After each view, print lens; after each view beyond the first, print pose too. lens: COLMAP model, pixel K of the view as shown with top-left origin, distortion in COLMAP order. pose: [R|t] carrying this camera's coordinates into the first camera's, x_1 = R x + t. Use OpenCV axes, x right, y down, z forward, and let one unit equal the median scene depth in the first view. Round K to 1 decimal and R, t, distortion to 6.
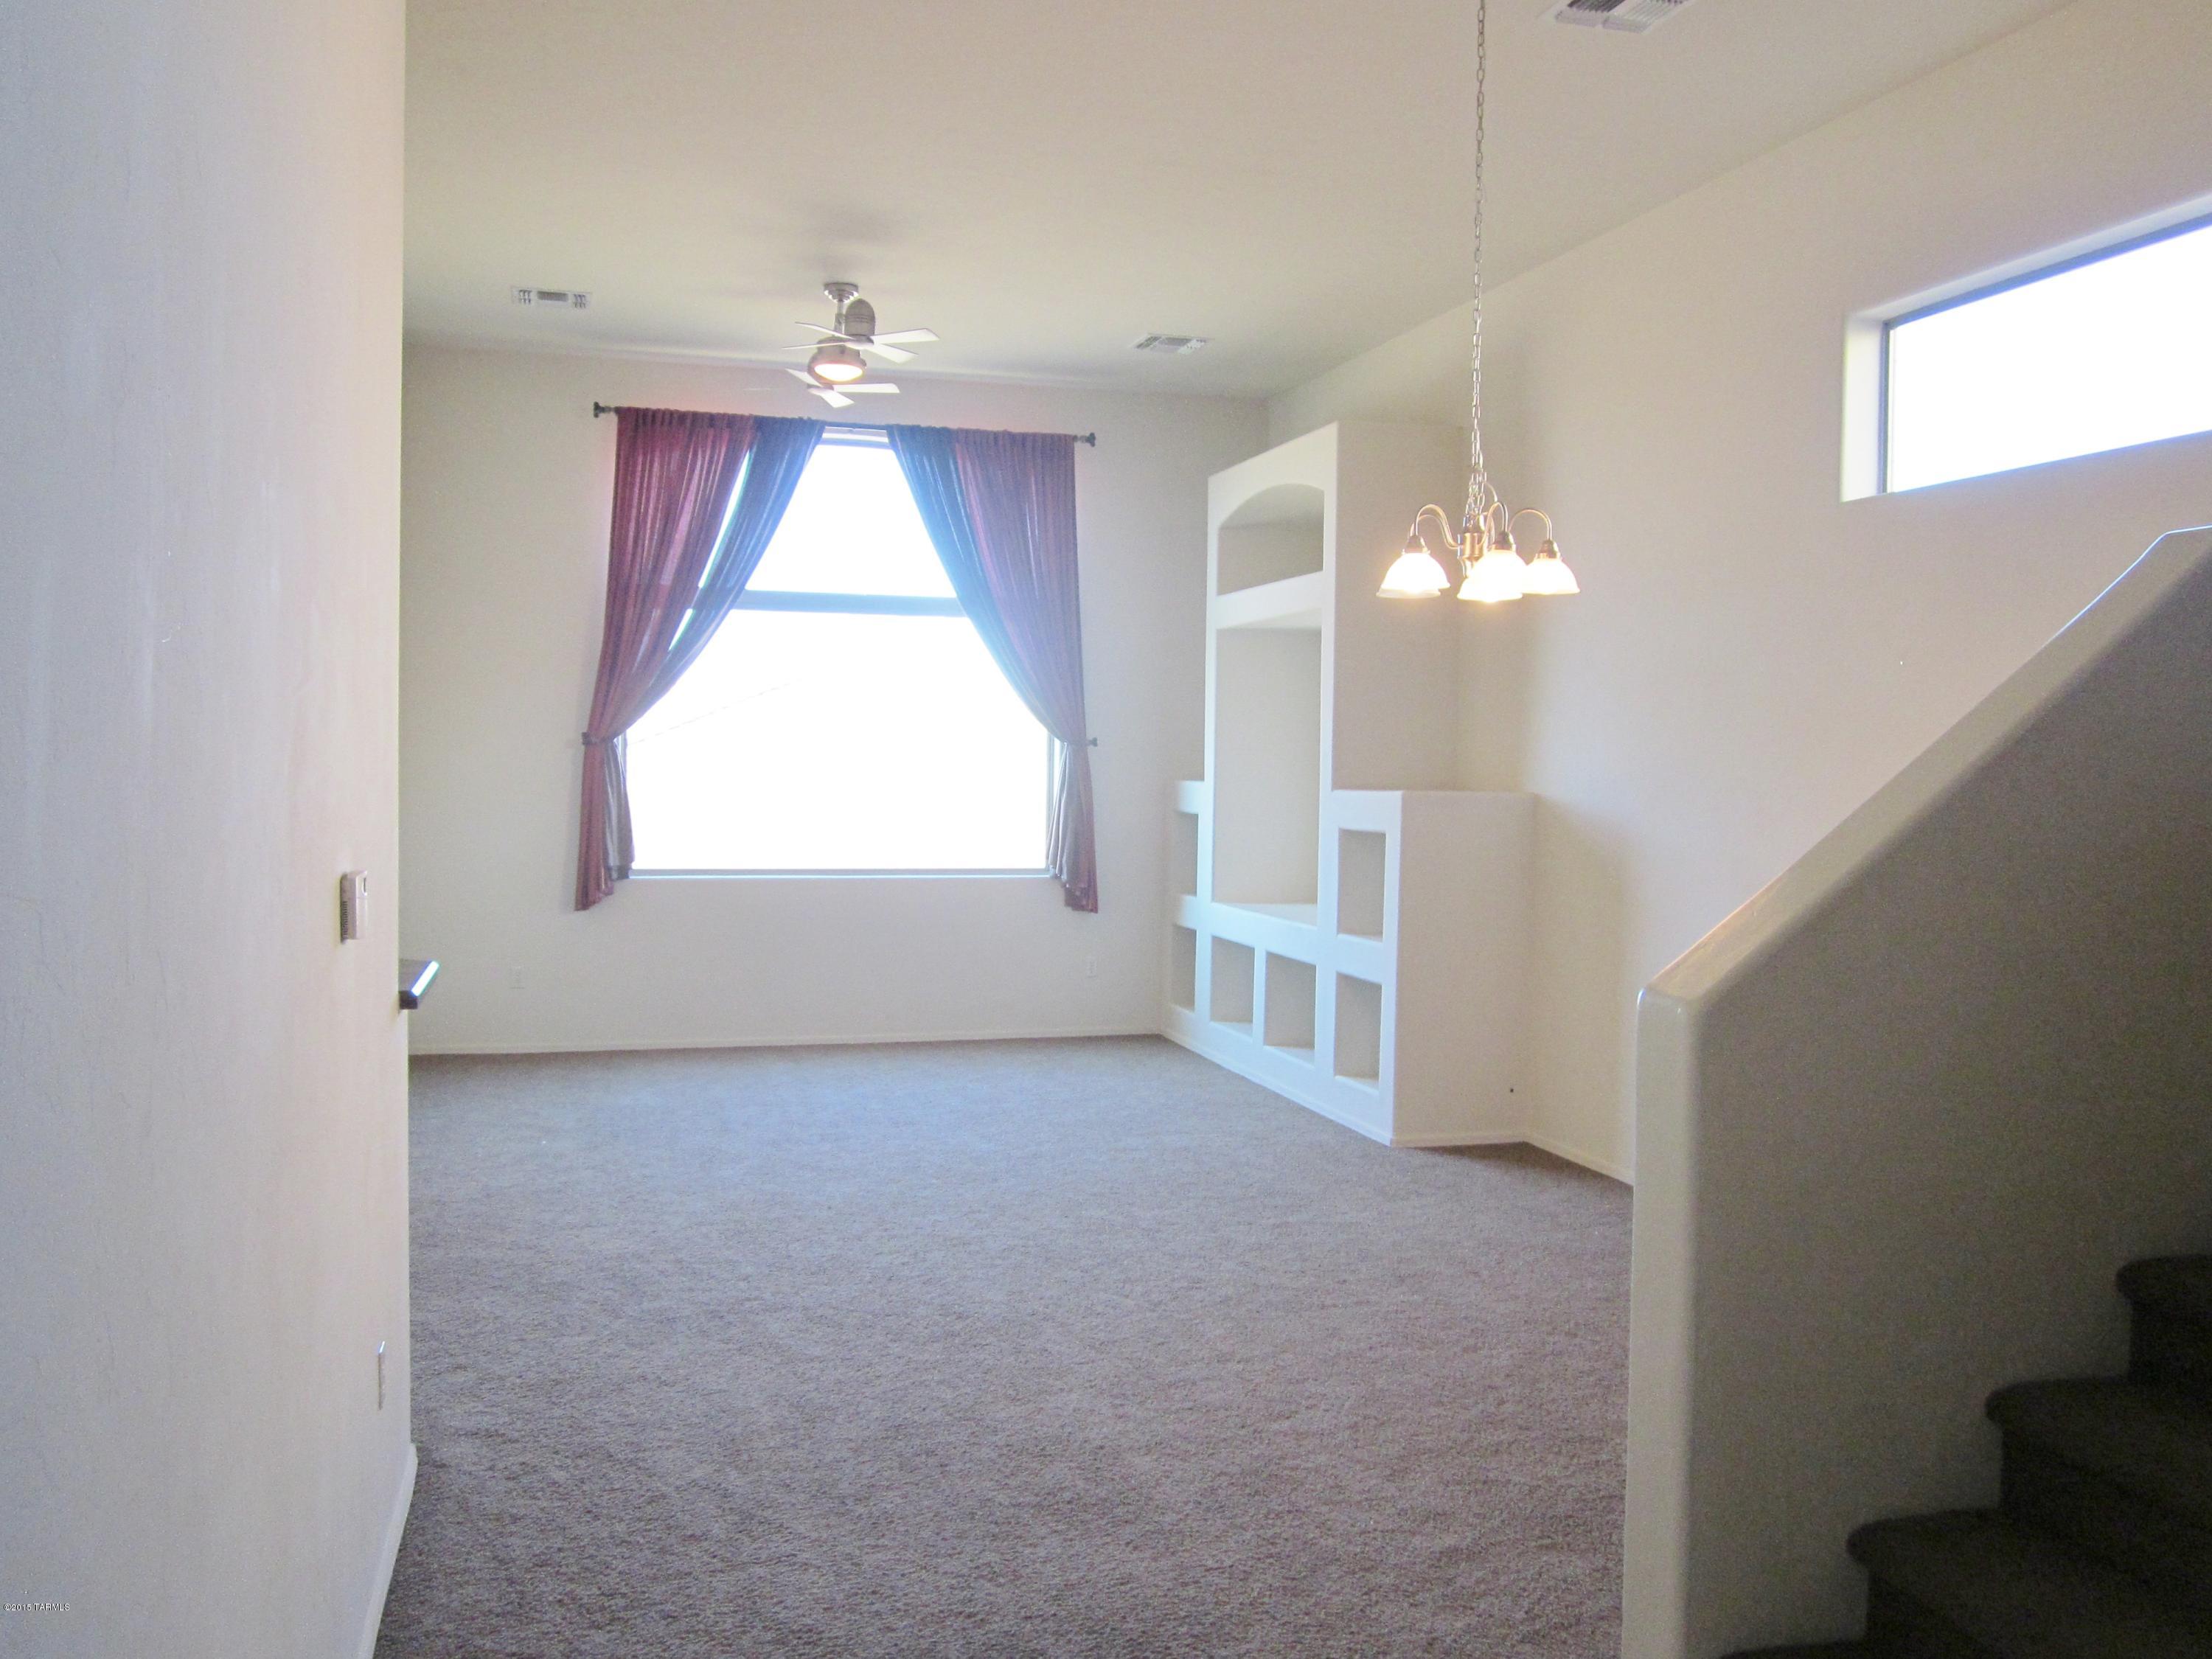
lens RADIAL K [[1838.6, 0, 1115.6], [0, 1838.6, 832.0], [0, 0, 1]] dist [-0.052479, 0.002923]
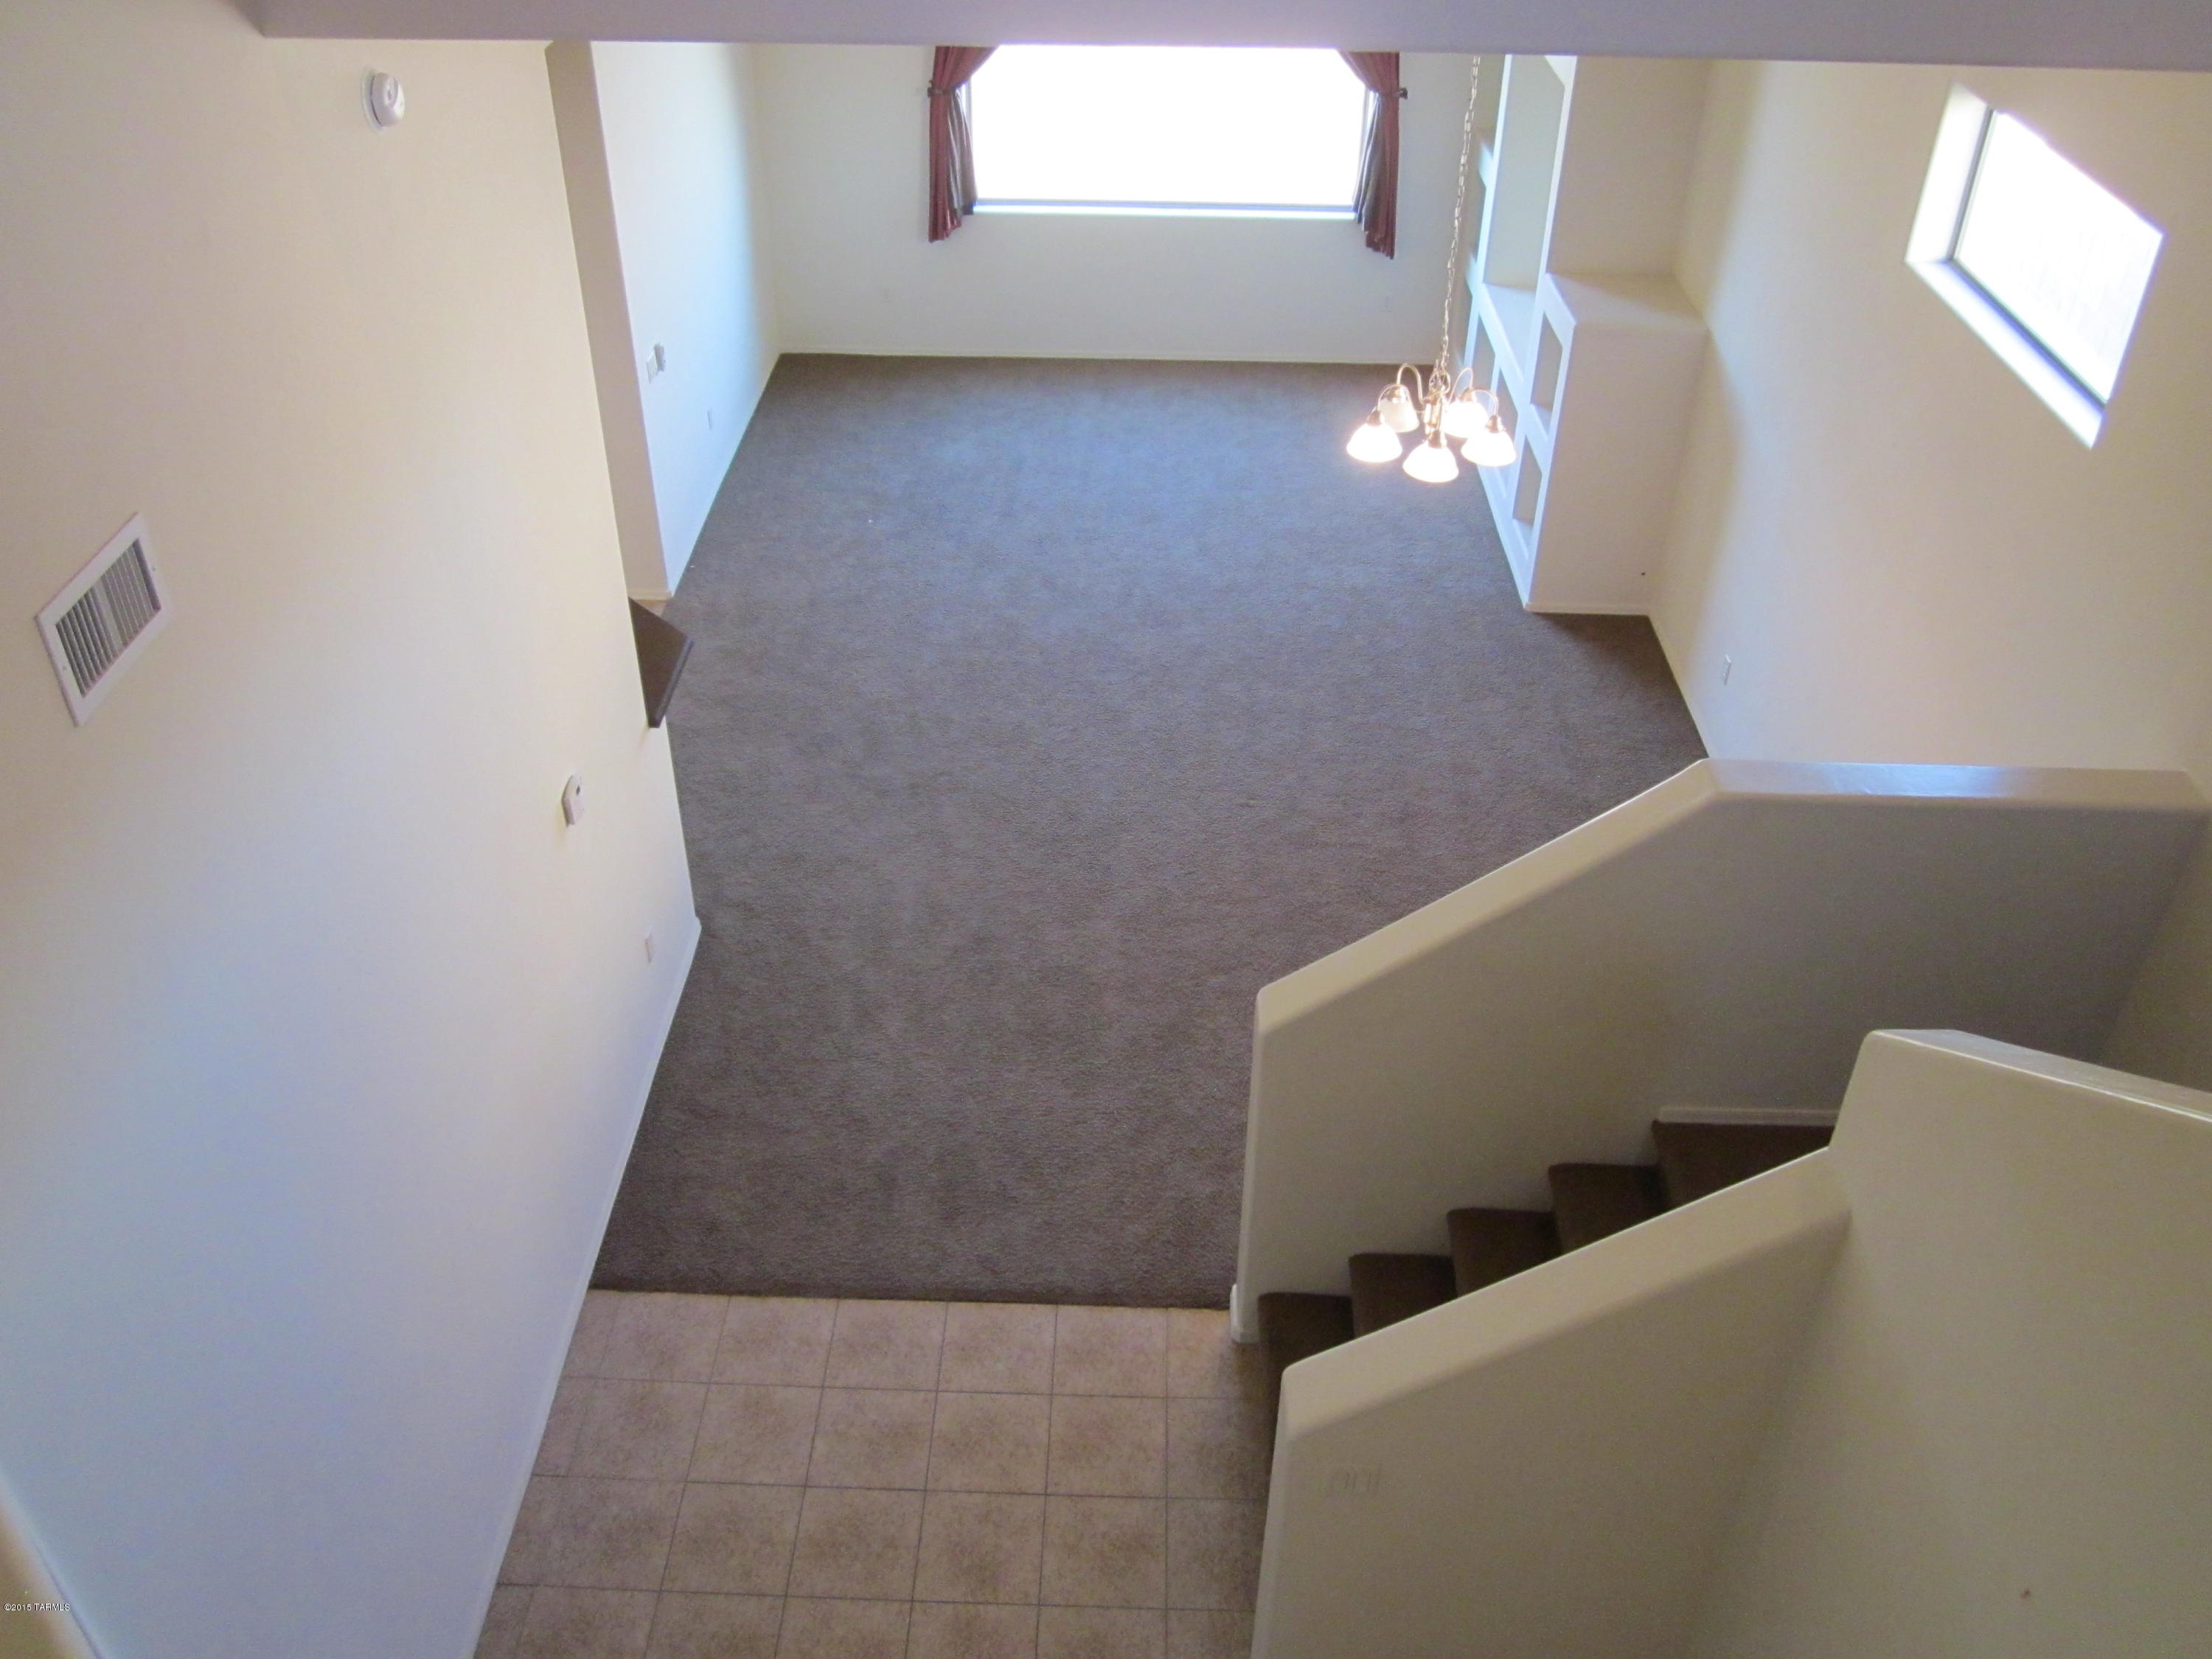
lens RADIAL K [[1838.6, 0, 1099.6], [0, 1838.6, 823.5], [0, 0, 1]] dist [-0.052479, 0.002923]
pose [[0.953487, 0.173267, -0.246660, 0.288428], [-0.009529, 0.835206, 0.549855, -0.519313], [0.301283, -0.521929, 0.798009, -0.164718]]
